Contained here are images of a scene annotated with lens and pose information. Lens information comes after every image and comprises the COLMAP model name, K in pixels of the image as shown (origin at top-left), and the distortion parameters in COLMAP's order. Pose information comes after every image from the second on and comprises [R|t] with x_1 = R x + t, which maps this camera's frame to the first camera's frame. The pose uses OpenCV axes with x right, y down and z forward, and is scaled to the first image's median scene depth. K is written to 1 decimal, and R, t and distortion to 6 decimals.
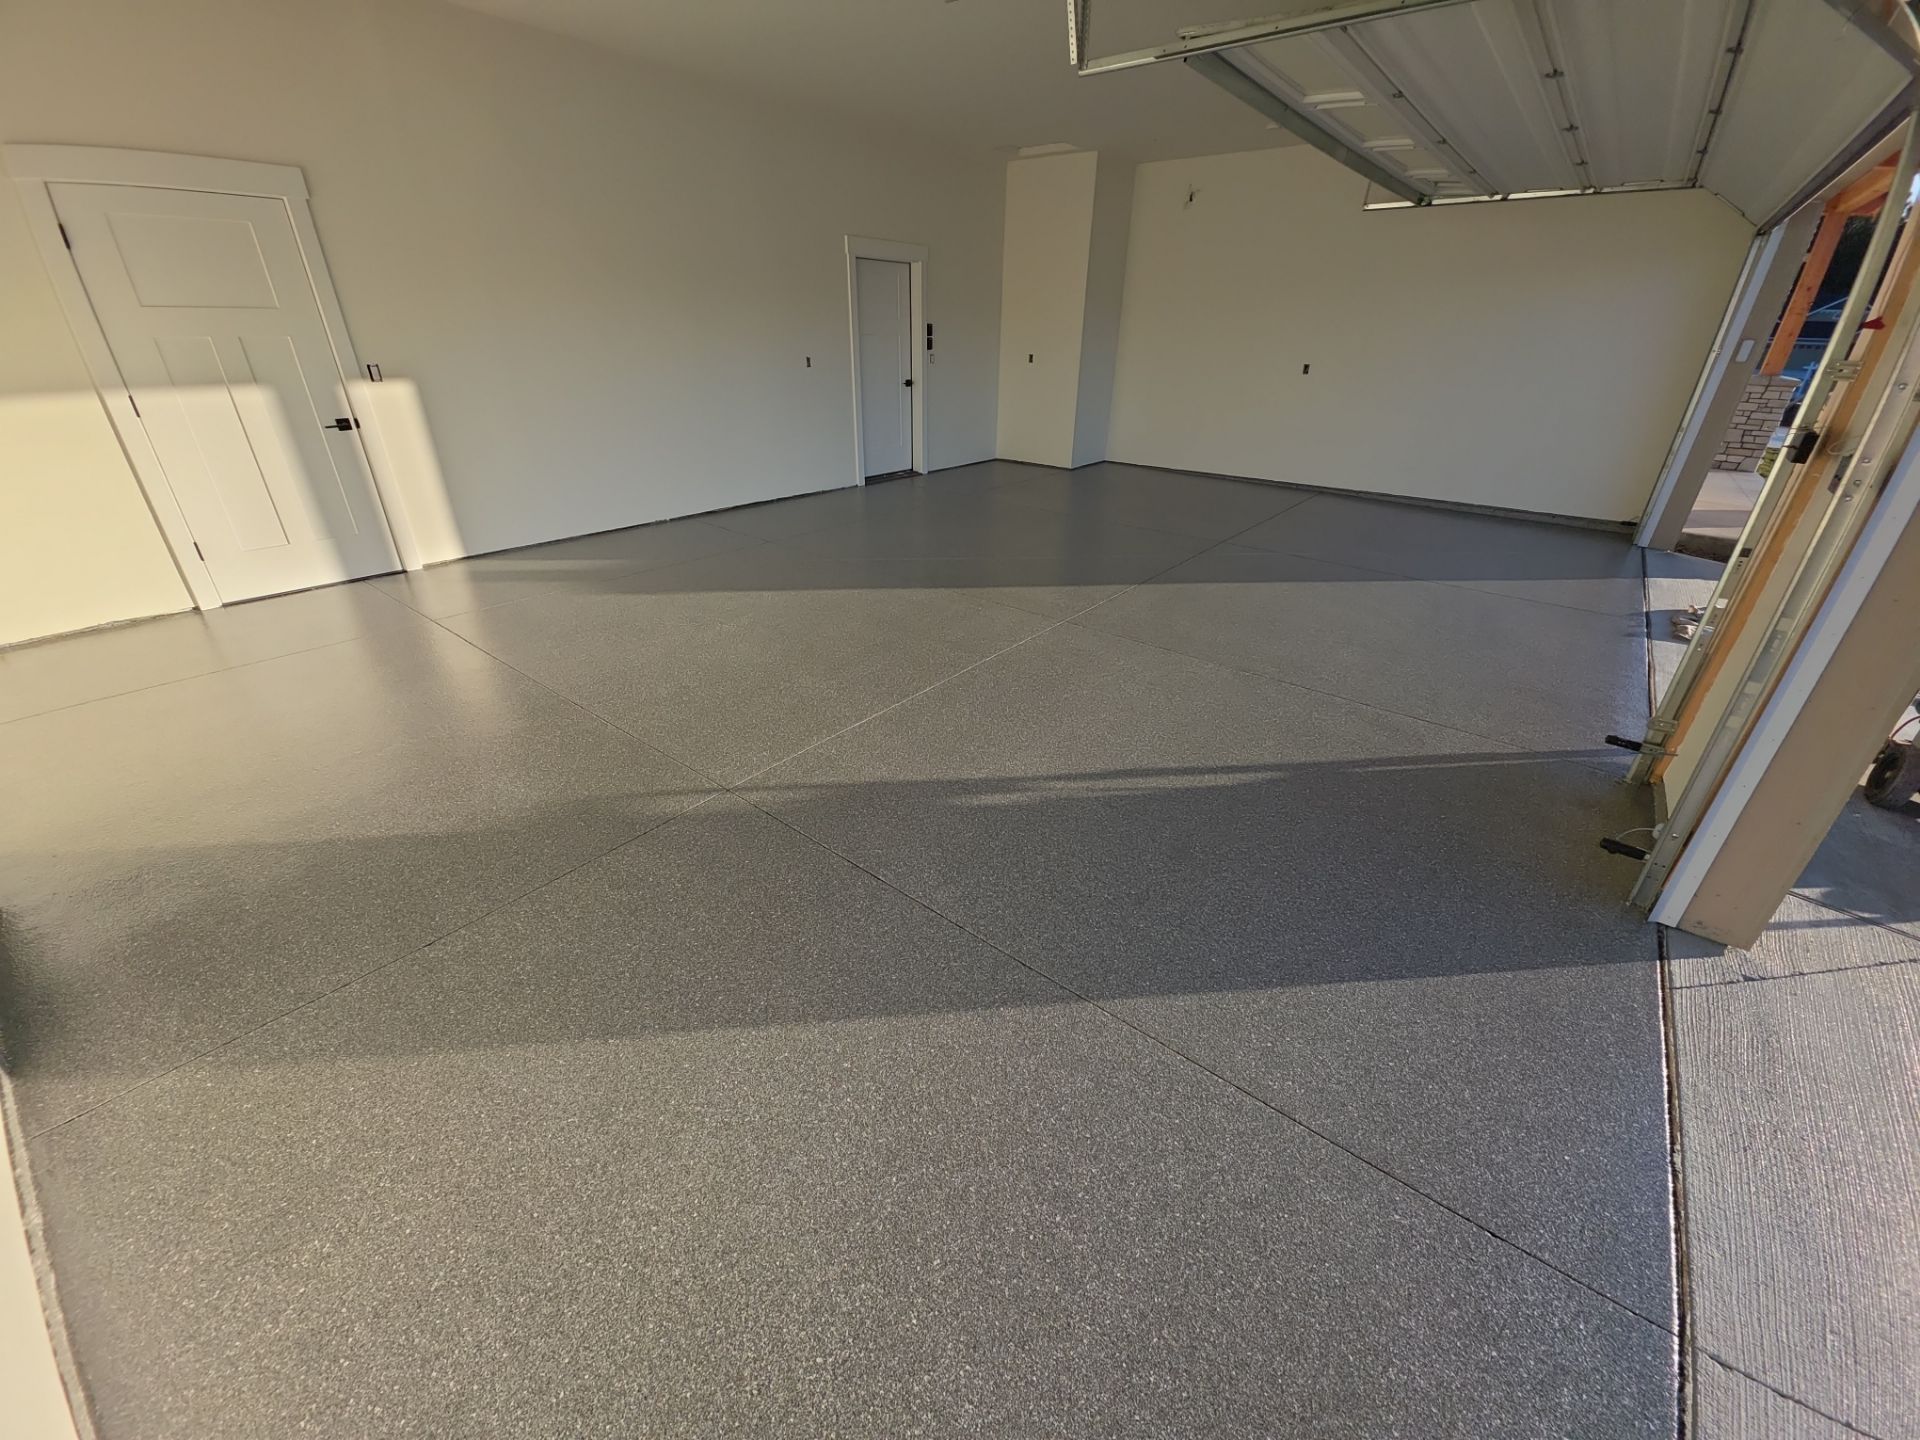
lens RADIAL K [[760.2, 0, 965.5], [0, 760.2, 712.2], [0, 0, 1]] dist [0.006092, -0.003619]
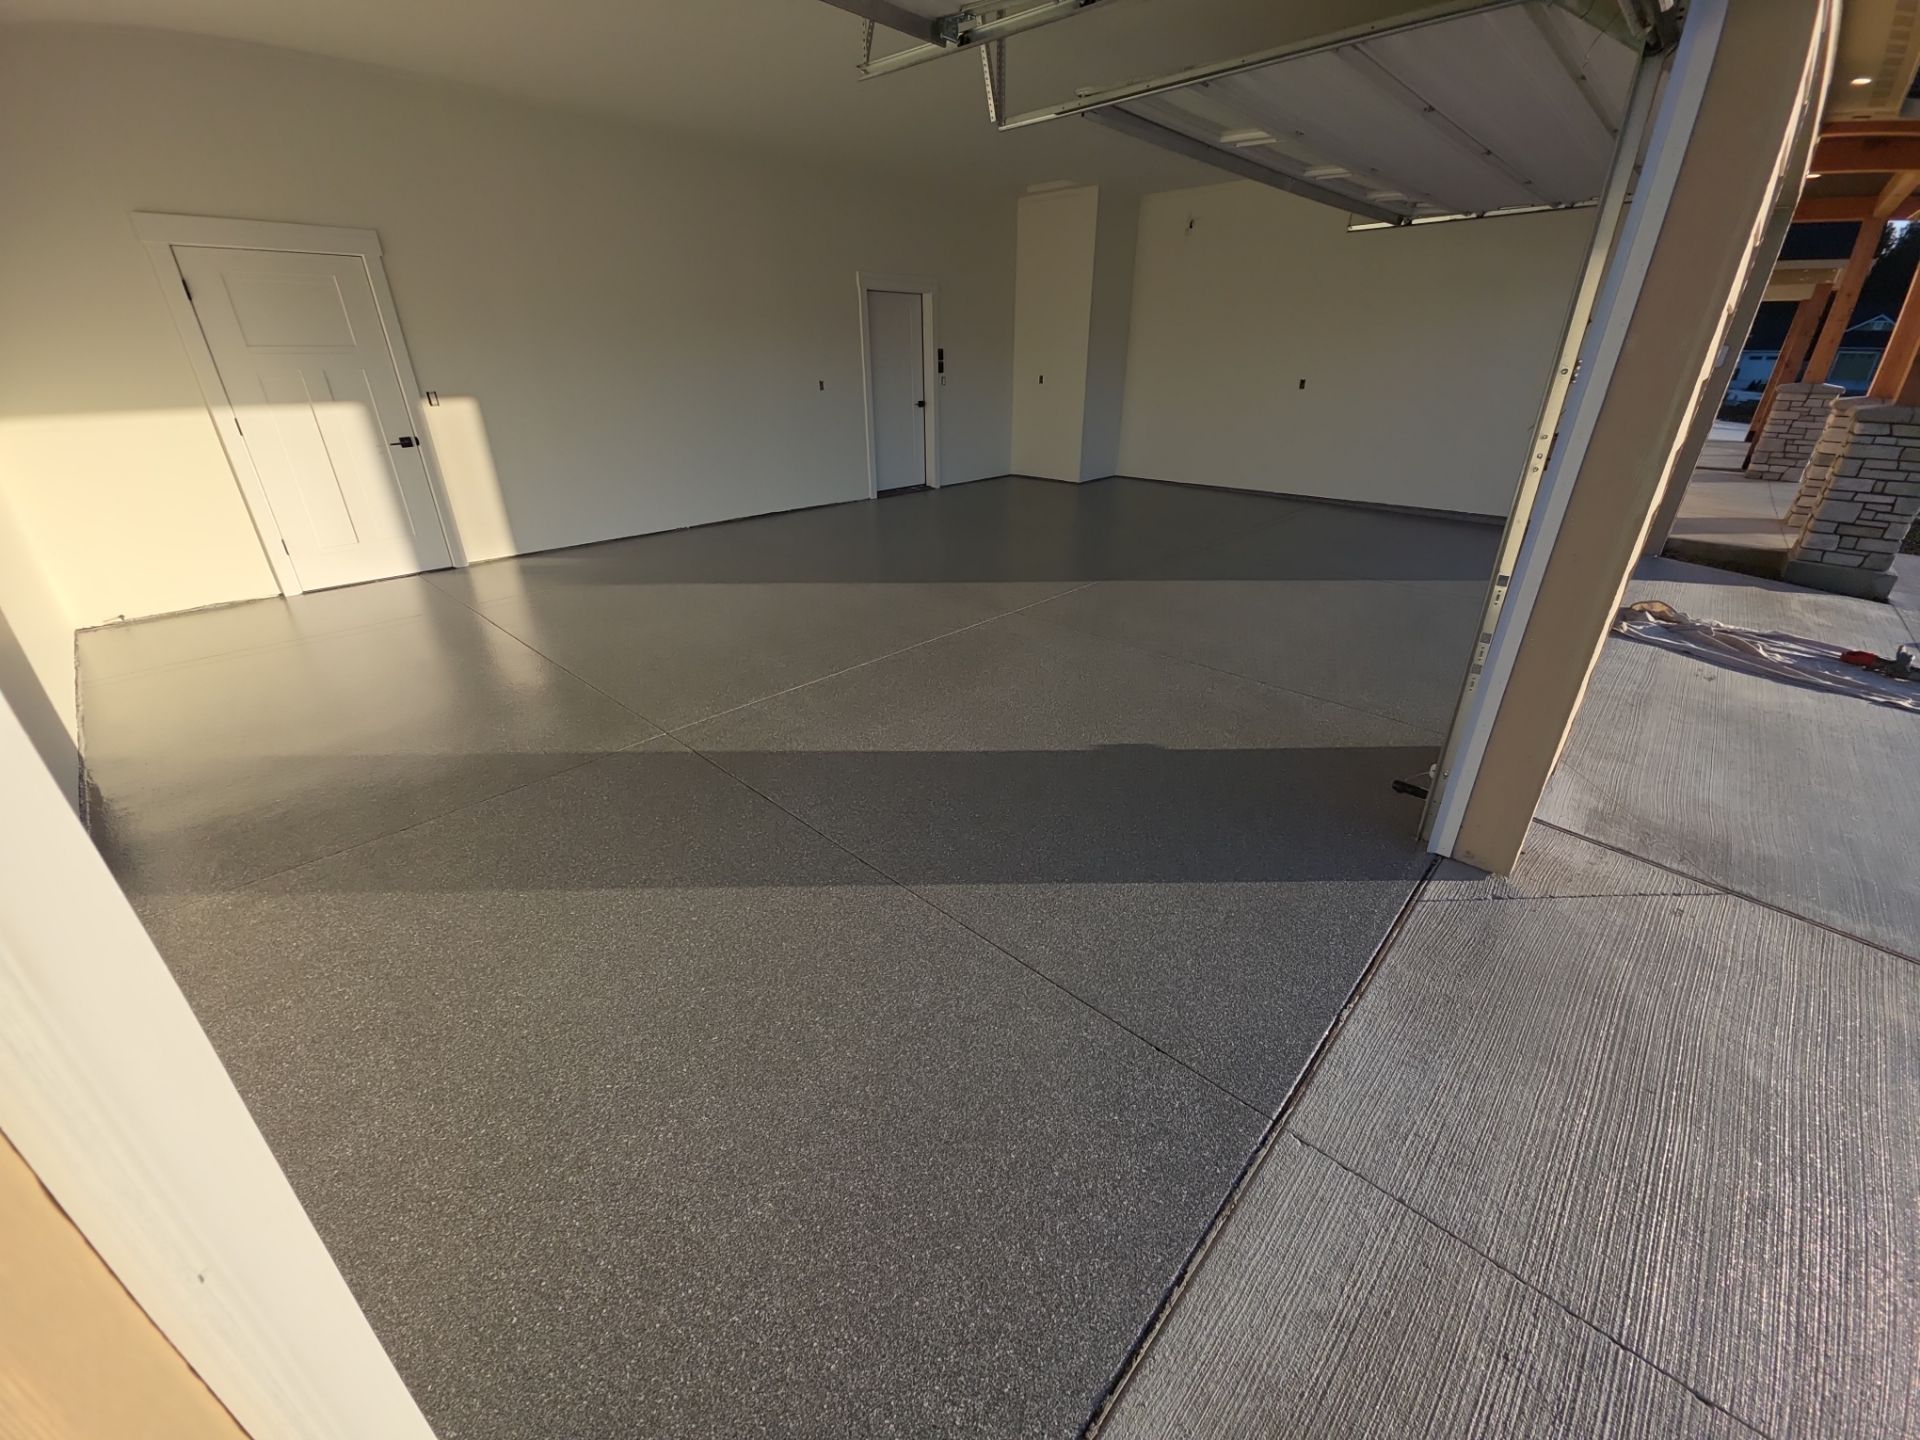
lens RADIAL K [[760.2, 0, 965.5], [0, 760.2, 712.1], [0, 0, 1]] dist [0.006092, -0.003619]
pose [[0.996432, 0.018040, -0.082446, 0.152977], [-0.020434, 0.999391, -0.028296, 0.056819], [0.081885, 0.029880, 0.996194, -0.092669]]
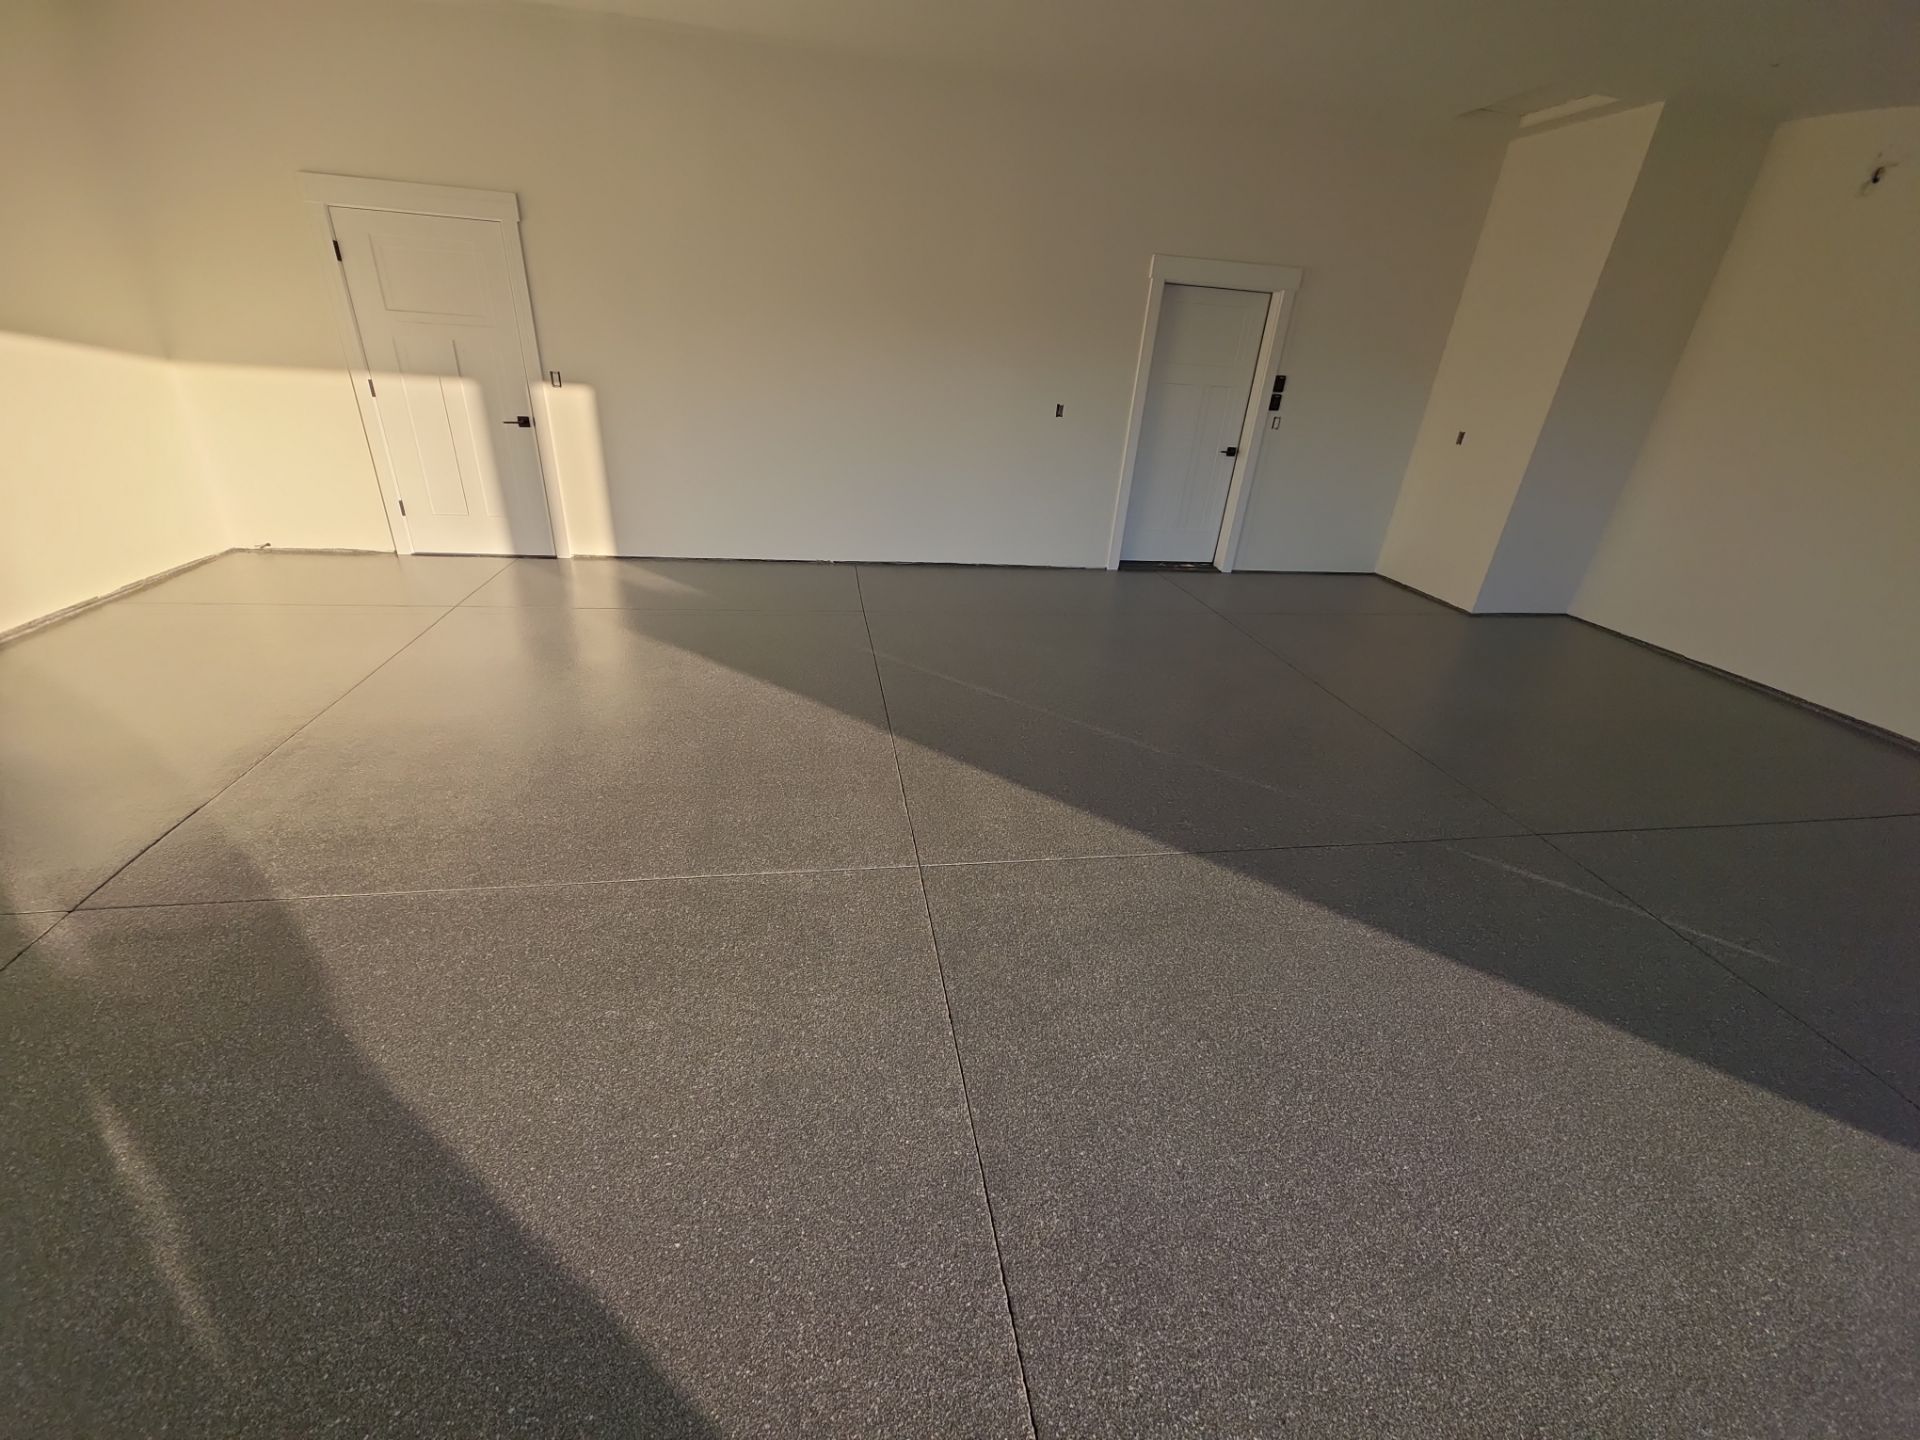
lens RADIAL K [[760.2, 0, 957.1], [0, 760.2, 715.2], [0, 0, 1]] dist [0.006092, -0.003619]
pose [[0.743904, 0.316238, -0.588728, 0.444401], [-0.349485, 0.934978, 0.060627, -0.265038], [0.569621, 0.160651, 0.806054, 0.536435]]
